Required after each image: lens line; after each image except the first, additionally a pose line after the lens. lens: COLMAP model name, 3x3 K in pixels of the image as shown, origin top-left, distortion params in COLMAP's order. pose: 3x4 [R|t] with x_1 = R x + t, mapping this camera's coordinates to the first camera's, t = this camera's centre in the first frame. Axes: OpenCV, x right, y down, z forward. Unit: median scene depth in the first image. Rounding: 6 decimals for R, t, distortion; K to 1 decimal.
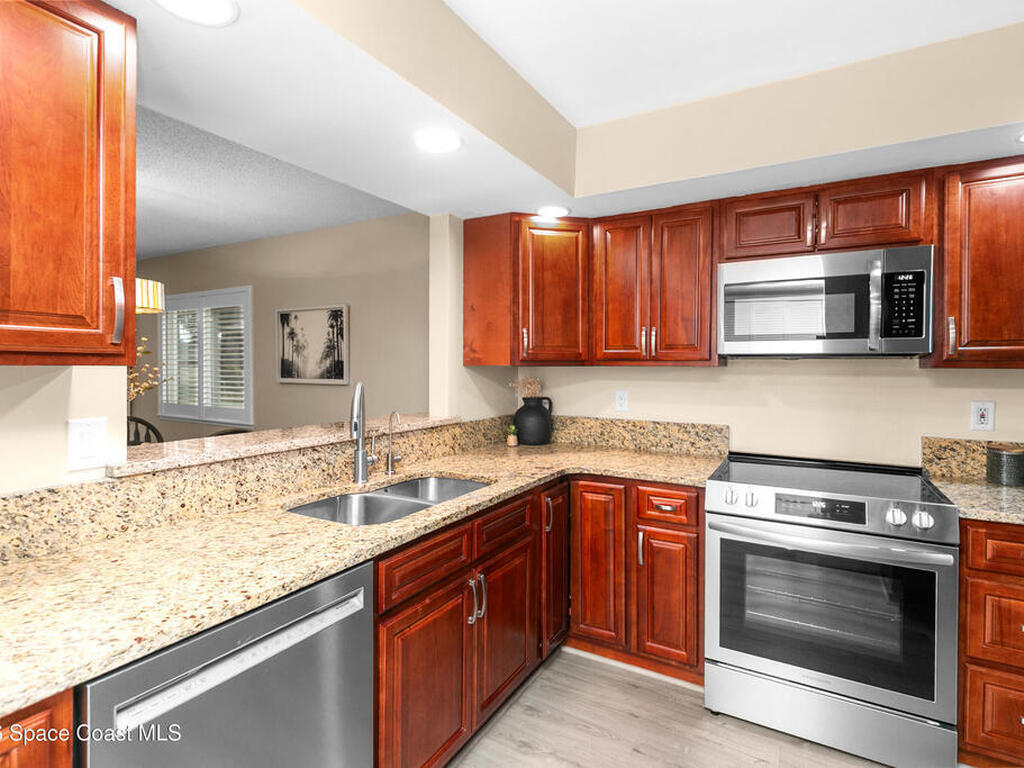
lens RADIAL K [[519.4, 0, 512.1], [0, 519.4, 382.3], [0, 0, 1]] dist [0.003011, 0.002123]
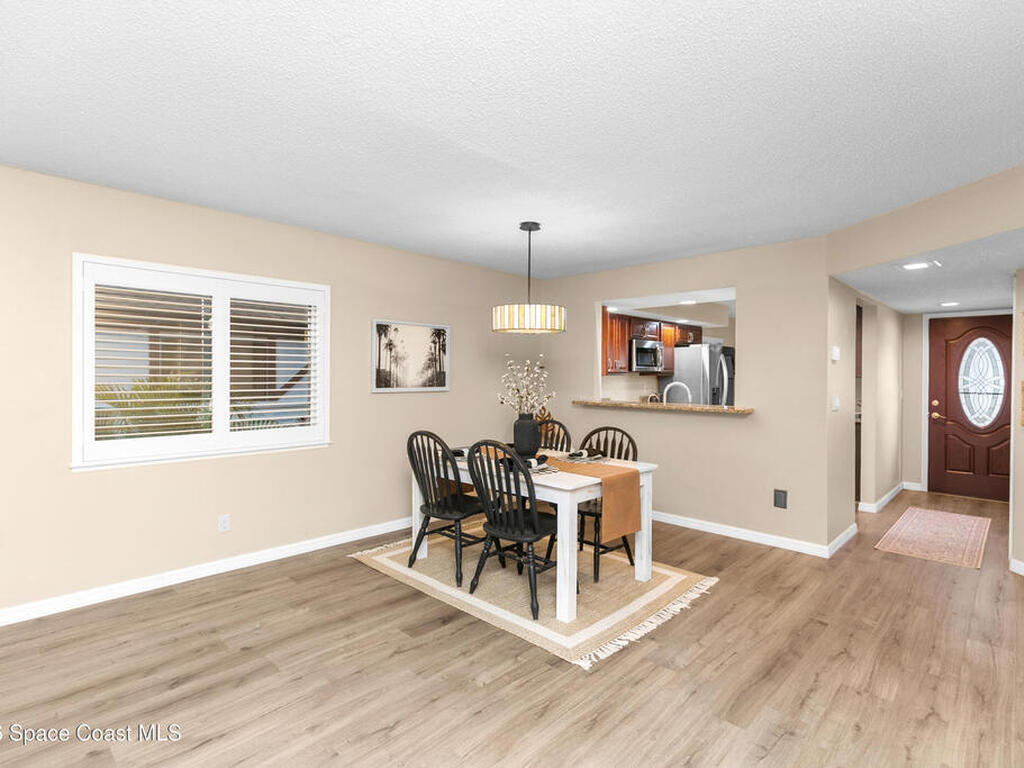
lens RADIAL K [[519.4, 0, 517.0], [0, 519.4, 372.6], [0, 0, 1]] dist [0.003011, 0.002123]
pose [[0.248751, -0.011871, 0.968495, -1.393899], [0.009570, 0.999906, 0.009798, -0.047341], [-0.968520, 0.006831, 0.248842, 0.510807]]
